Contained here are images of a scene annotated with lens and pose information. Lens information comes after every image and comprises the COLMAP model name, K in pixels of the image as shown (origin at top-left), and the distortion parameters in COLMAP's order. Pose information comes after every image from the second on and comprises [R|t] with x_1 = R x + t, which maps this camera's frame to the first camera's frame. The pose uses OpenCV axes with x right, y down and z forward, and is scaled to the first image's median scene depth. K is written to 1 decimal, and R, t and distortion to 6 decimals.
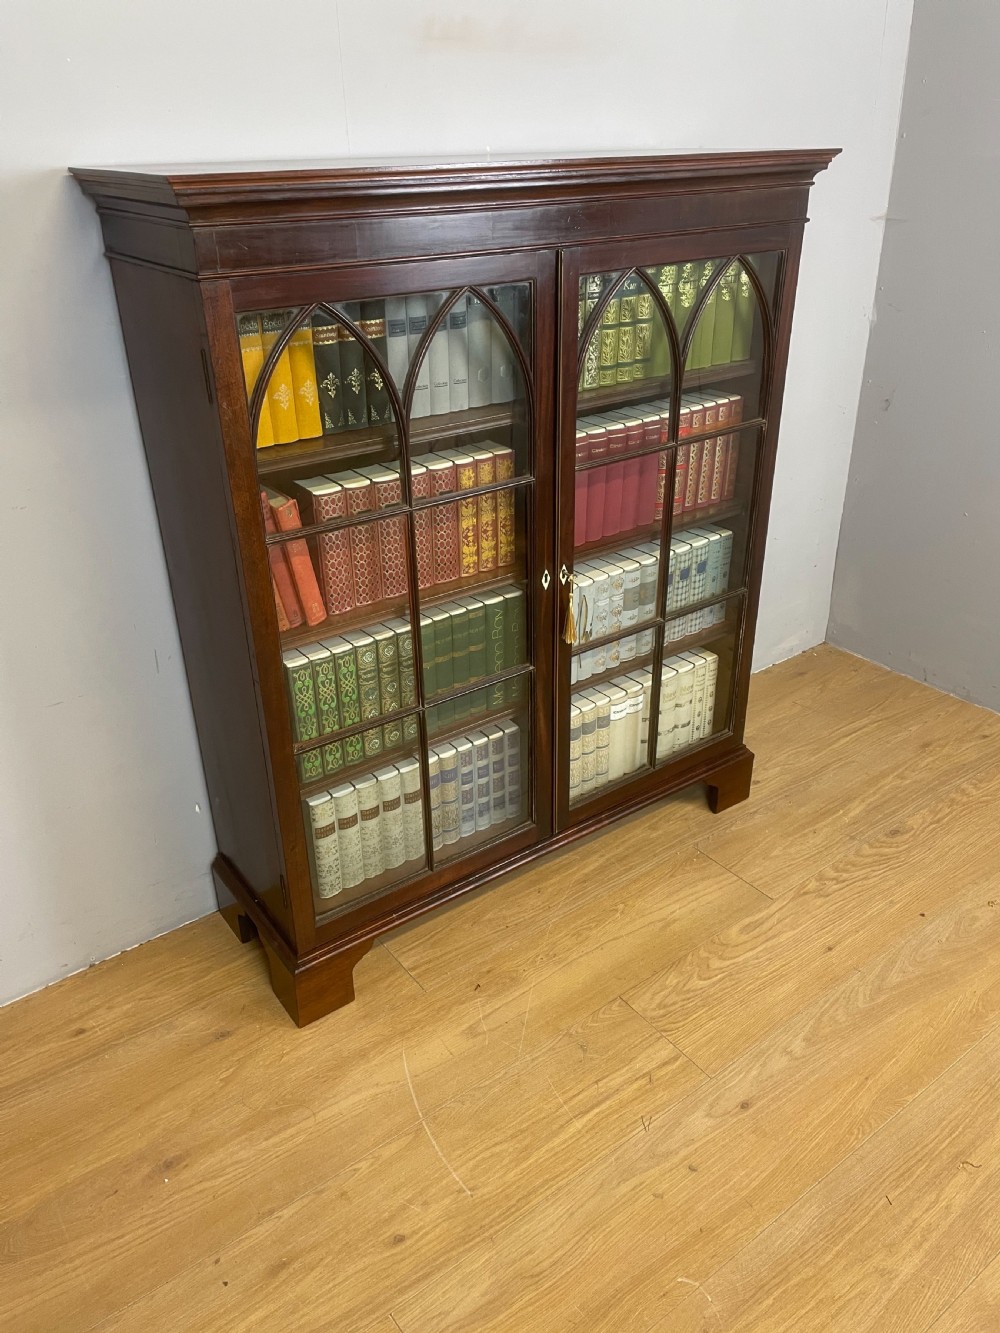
lens RADIAL K [[1022.0, 0, 499.0], [0, 1022.0, 656.3], [0, 0, 1]] dist [0.090287, -0.120418]
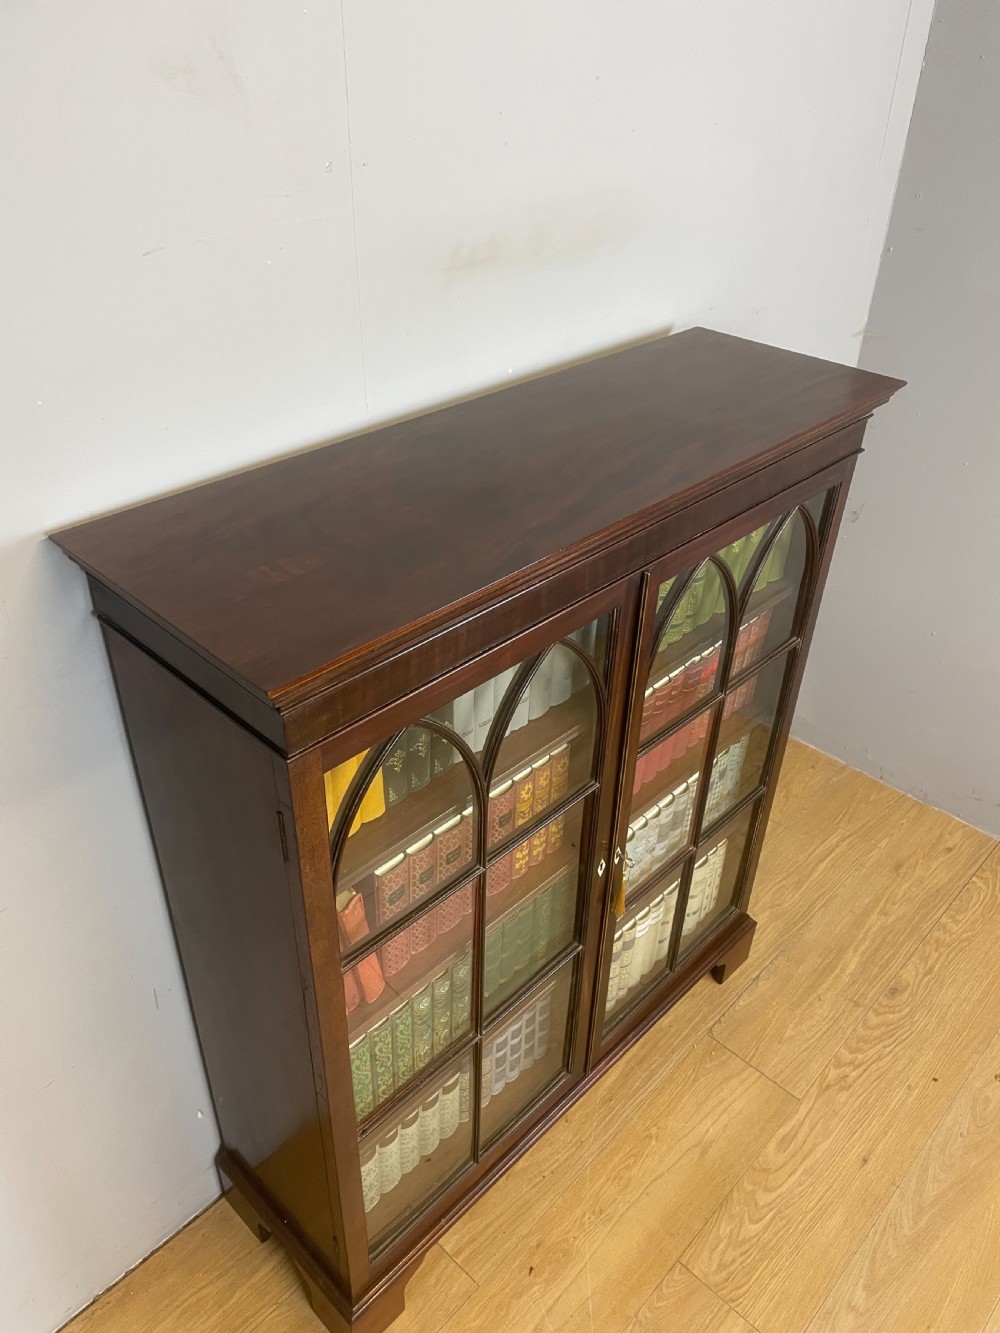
lens RADIAL K [[1022.0, 0, 510.2], [0, 1022.0, 665.7], [0, 0, 1]] dist [0.090287, -0.120418]
pose [[0.982880, -0.064399, 0.172624, -0.174126], [0.041417, 0.990173, 0.133577, -0.367515], [-0.179530, -0.124141, 0.975888, 0.147326]]
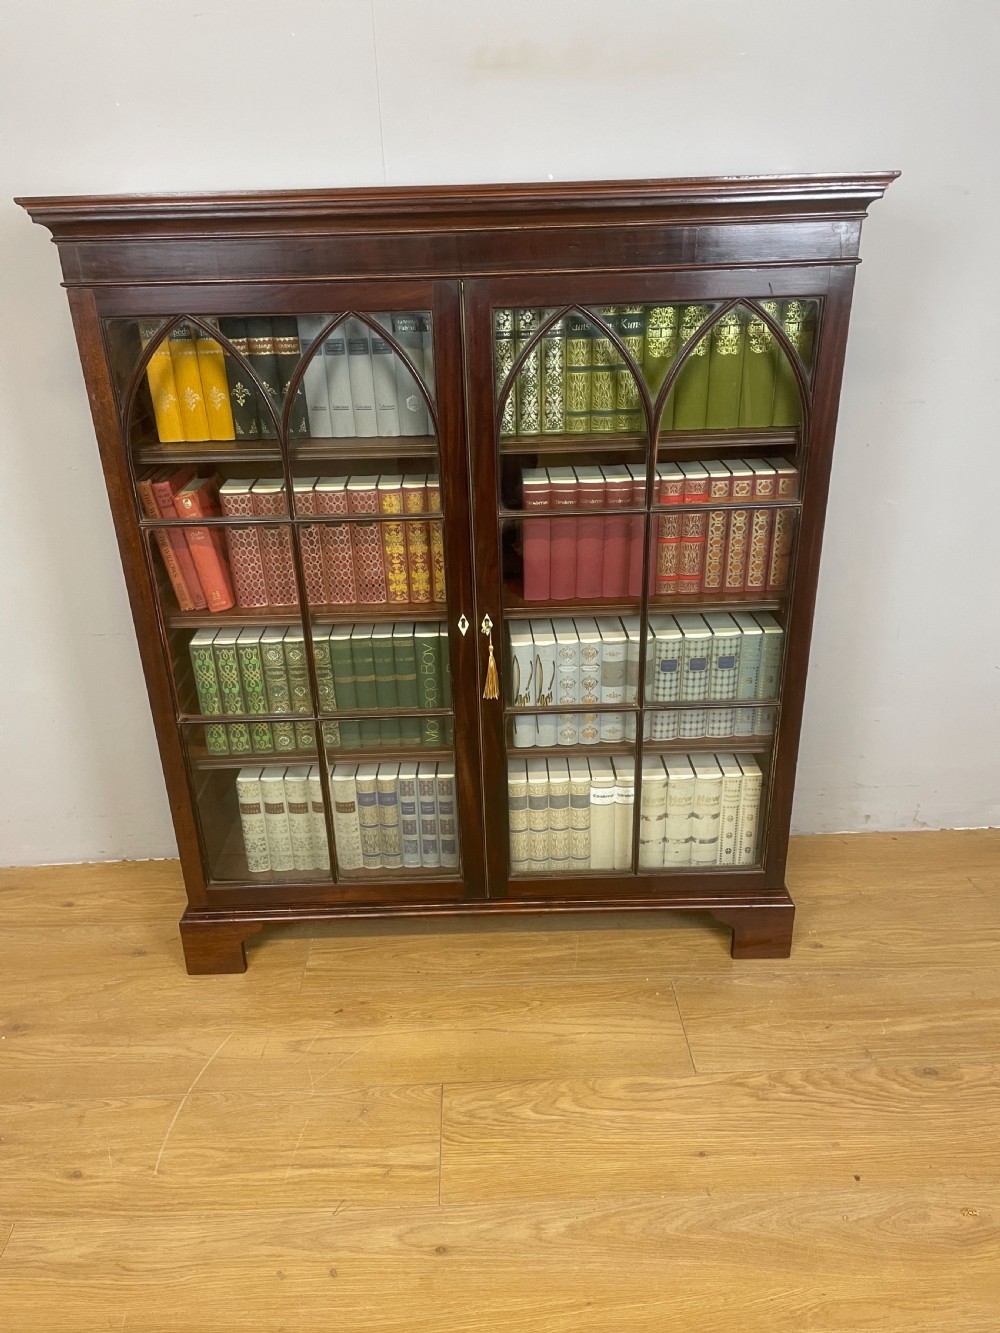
lens RADIAL K [[1022.0, 0, 490.0], [0, 1022.0, 658.1], [0, 0, 1]] dist [0.090287, -0.120418]
pose [[0.814668, 0.236363, -0.529574, 0.560502], [-0.250902, 0.966938, 0.045597, -0.091976], [0.522842, 0.095724, 0.847038, 0.207885]]
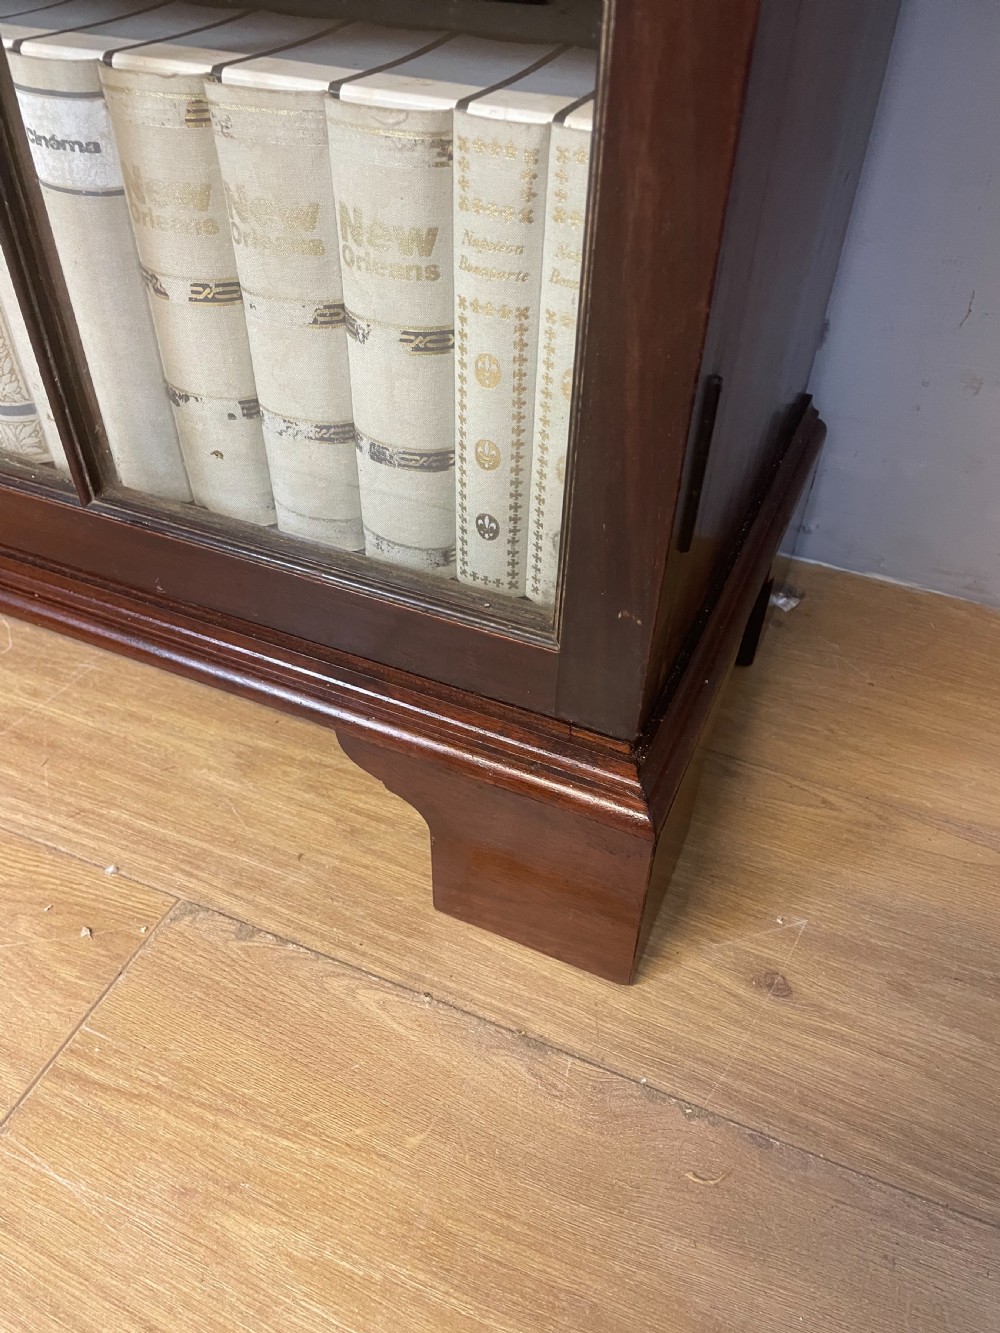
lens RADIAL K [[1022.0, 0, 495.5], [0, 1022.0, 677.1], [0, 0, 1]] dist [0.090287, -0.120418]
pose [[0.501942, 0.601861, -0.621142, 0.423507], [-0.423391, 0.797217, 0.430331, 0.008378], [0.754185, 0.046985, 0.654979, 1.097877]]
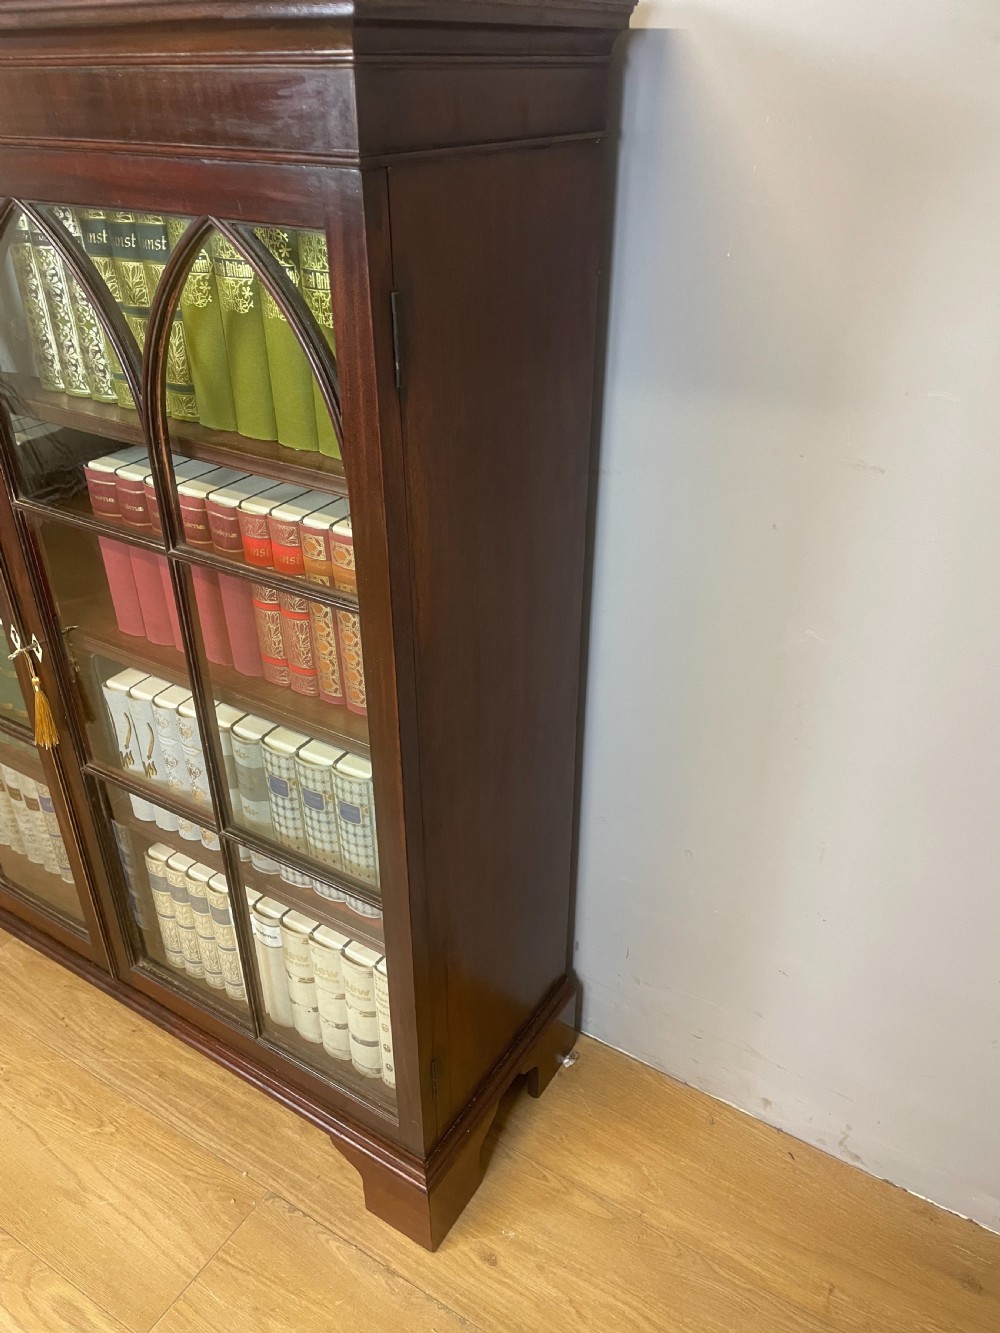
lens RADIAL K [[1022.0, 0, 502.3], [0, 1022.0, 671.5], [0, 0, 1]] dist [0.090287, -0.120418]
pose [[0.368770, 0.490835, -0.789360, 0.705297], [-0.435041, 0.841600, 0.320077, -0.408300], [0.821431, 0.225369, 0.523890, 0.885126]]
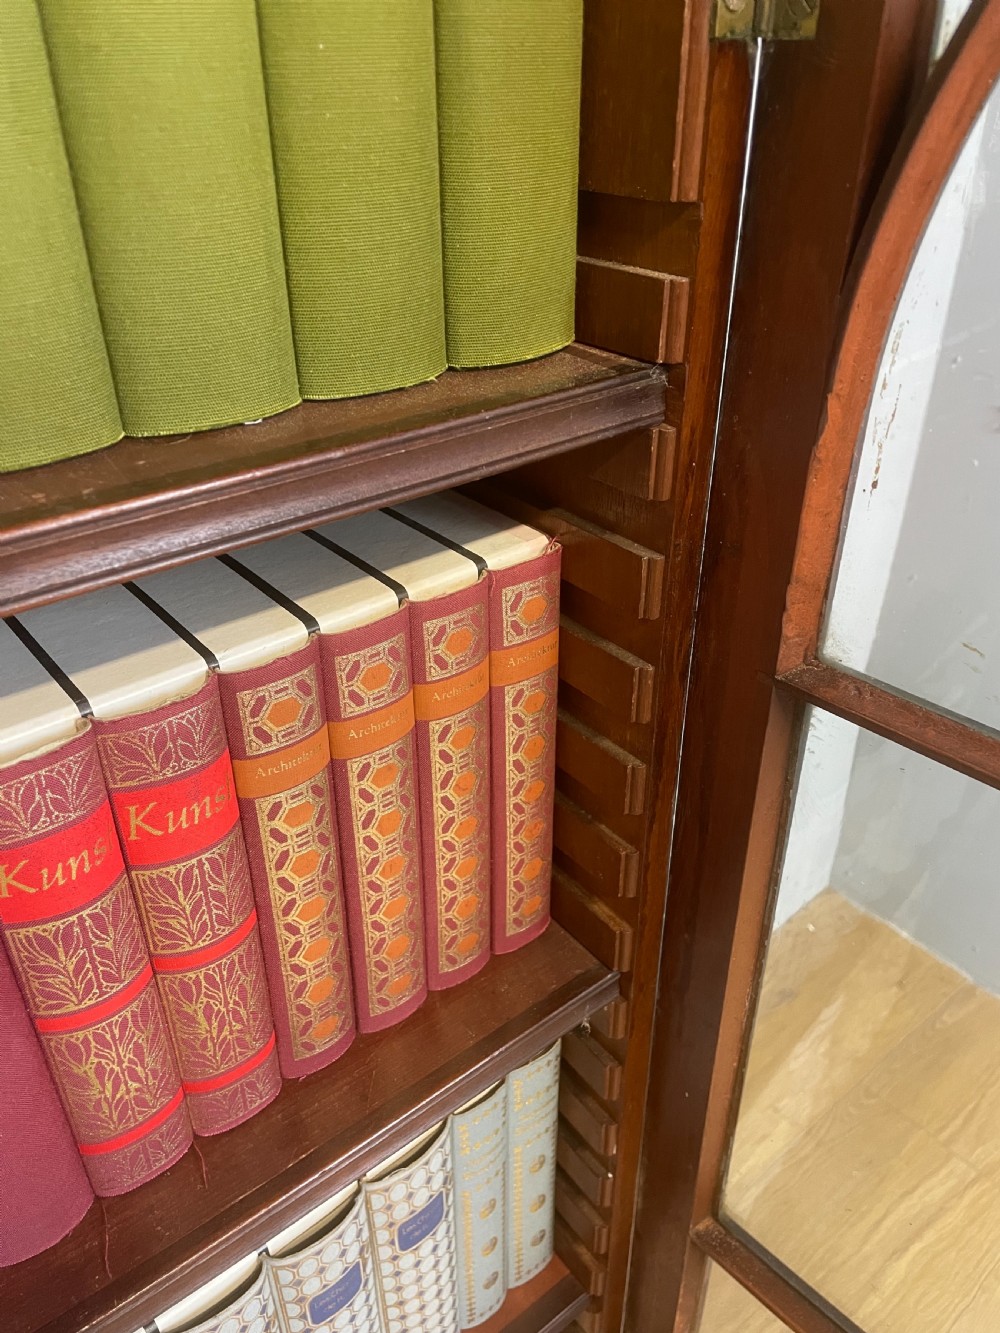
lens RADIAL K [[1022.0, 0, 497.1], [0, 1022.0, 670.7], [0, 0, 1]] dist [0.090287, -0.120418]
pose [[0.998951, -0.016254, 0.042817, 0.236477], [0.012528, 0.996226, 0.085894, -0.270869], [-0.044051, -0.085267, 0.995384, 0.893248]]
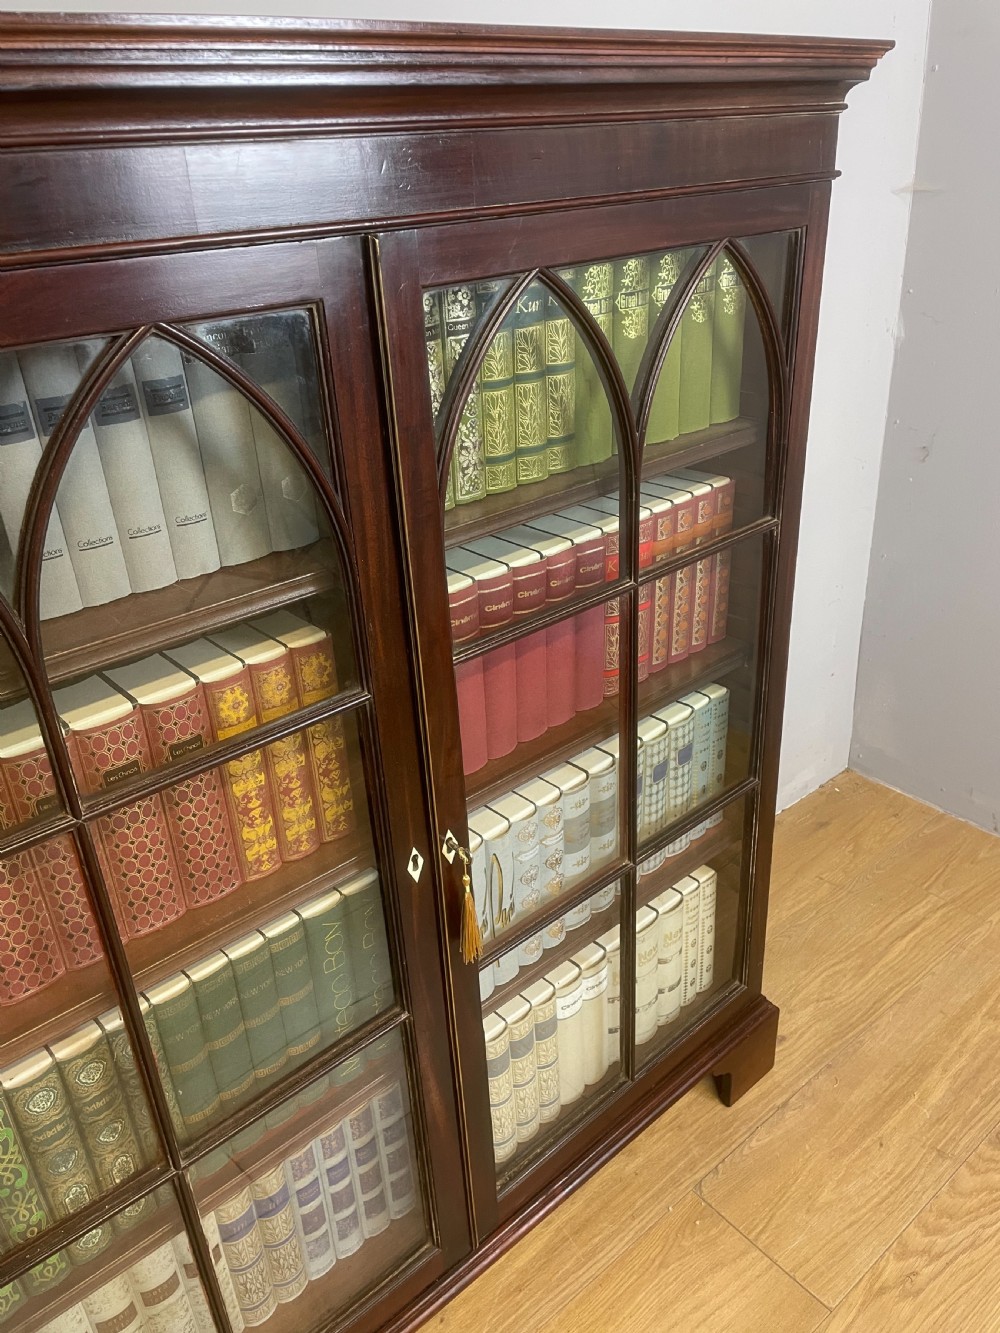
lens RADIAL K [[1022.0, 0, 506.8], [0, 1022.0, 661.3], [0, 0, 1]] dist [0.090287, -0.120418]
pose [[0.998048, -0.050054, 0.037353, 0.083215], [0.050100, 0.998744, -0.000311, -0.172229], [-0.037291, 0.002182, 0.999302, 0.459381]]
